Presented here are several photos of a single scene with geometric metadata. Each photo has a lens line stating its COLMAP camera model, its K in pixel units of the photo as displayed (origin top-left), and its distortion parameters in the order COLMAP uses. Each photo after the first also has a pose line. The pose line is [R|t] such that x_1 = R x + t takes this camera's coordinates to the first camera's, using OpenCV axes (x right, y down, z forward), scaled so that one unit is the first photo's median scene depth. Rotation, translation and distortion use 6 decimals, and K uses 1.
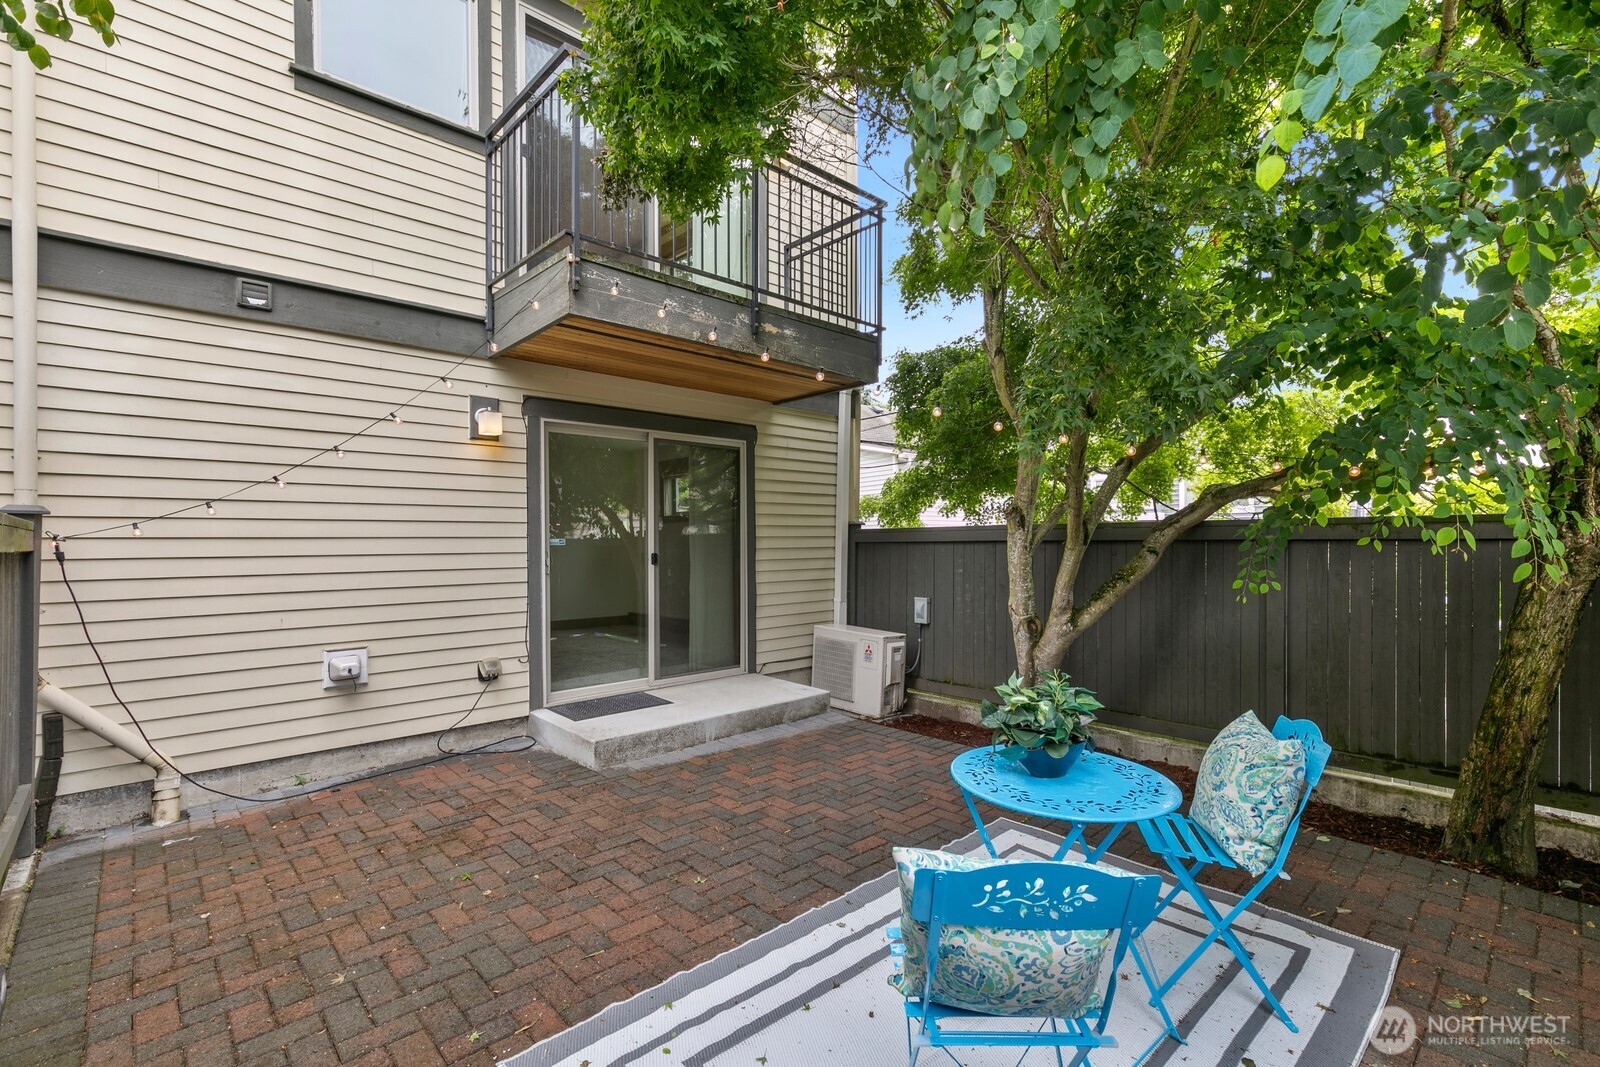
lens RADIAL K [[726.7, 0, 795.5], [0, 726.7, 538.7], [0, 0, 1]] dist [0.012646, -0.001040]
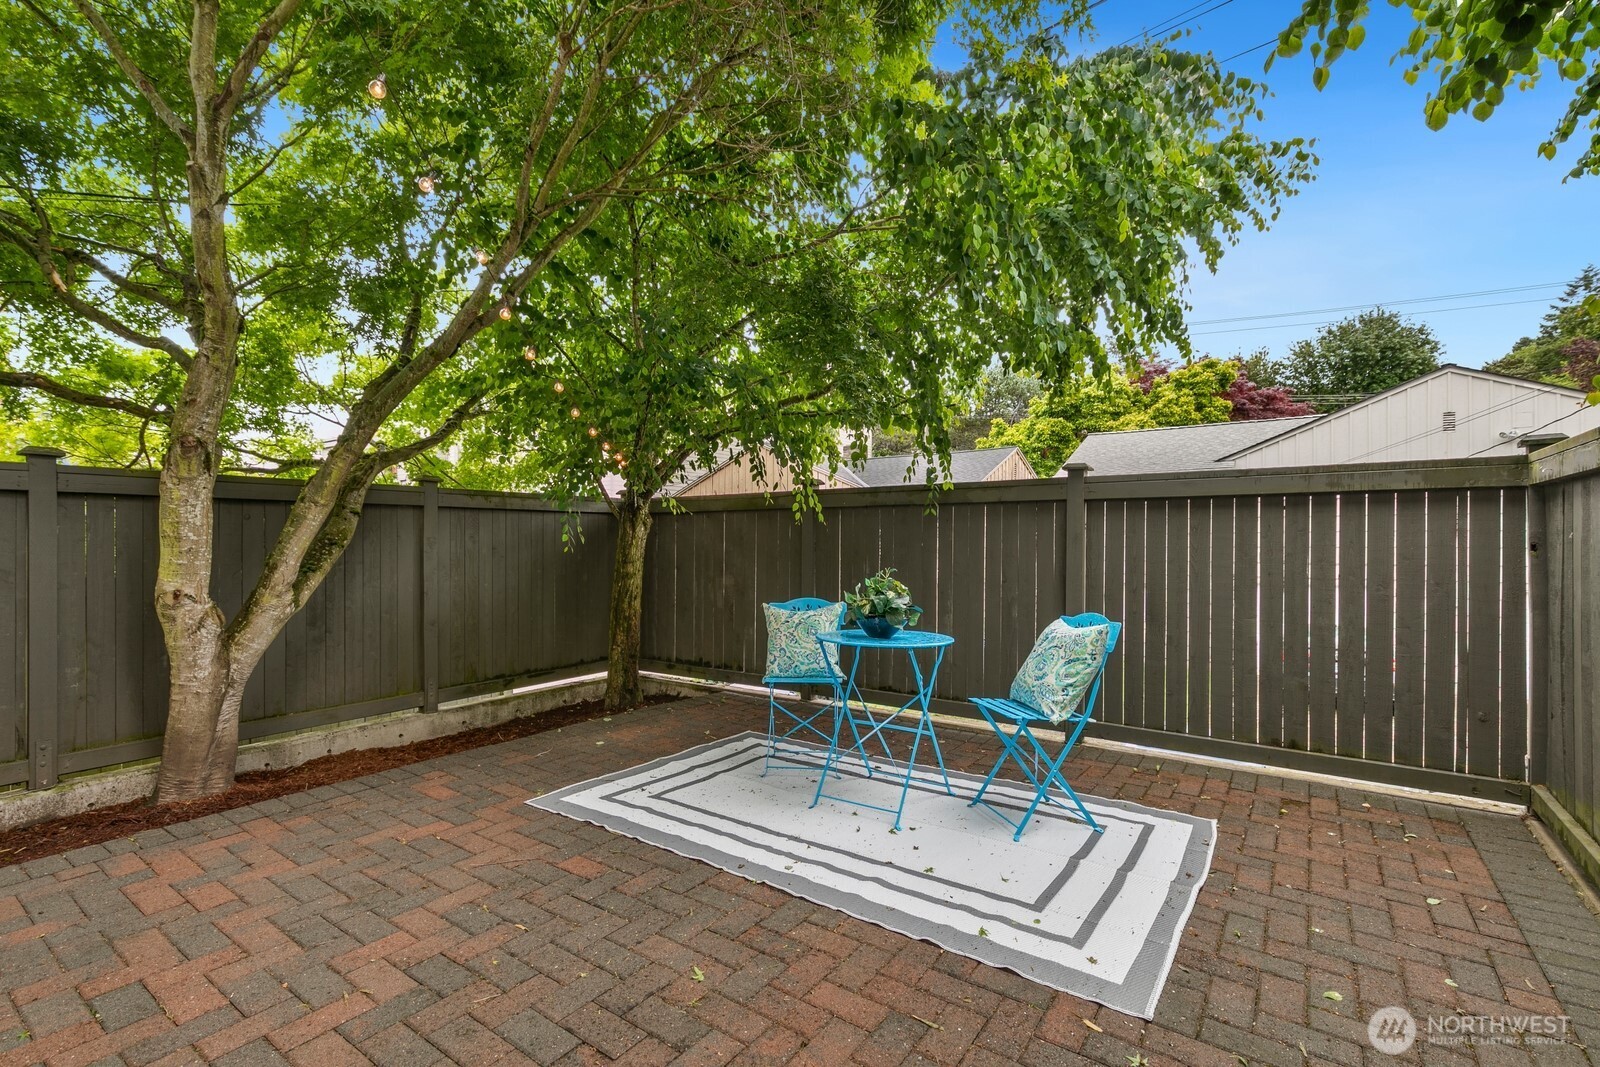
lens RADIAL K [[726.7, 0, 795.5], [0, 726.7, 542.0], [0, 0, 1]] dist [0.012646, -0.001040]
pose [[-0.205731, 0.003339, 0.978603, -0.604173], [-0.002154, 0.999990, -0.003865, 0.068886], [-0.978606, -0.002903, -0.205721, 0.813858]]
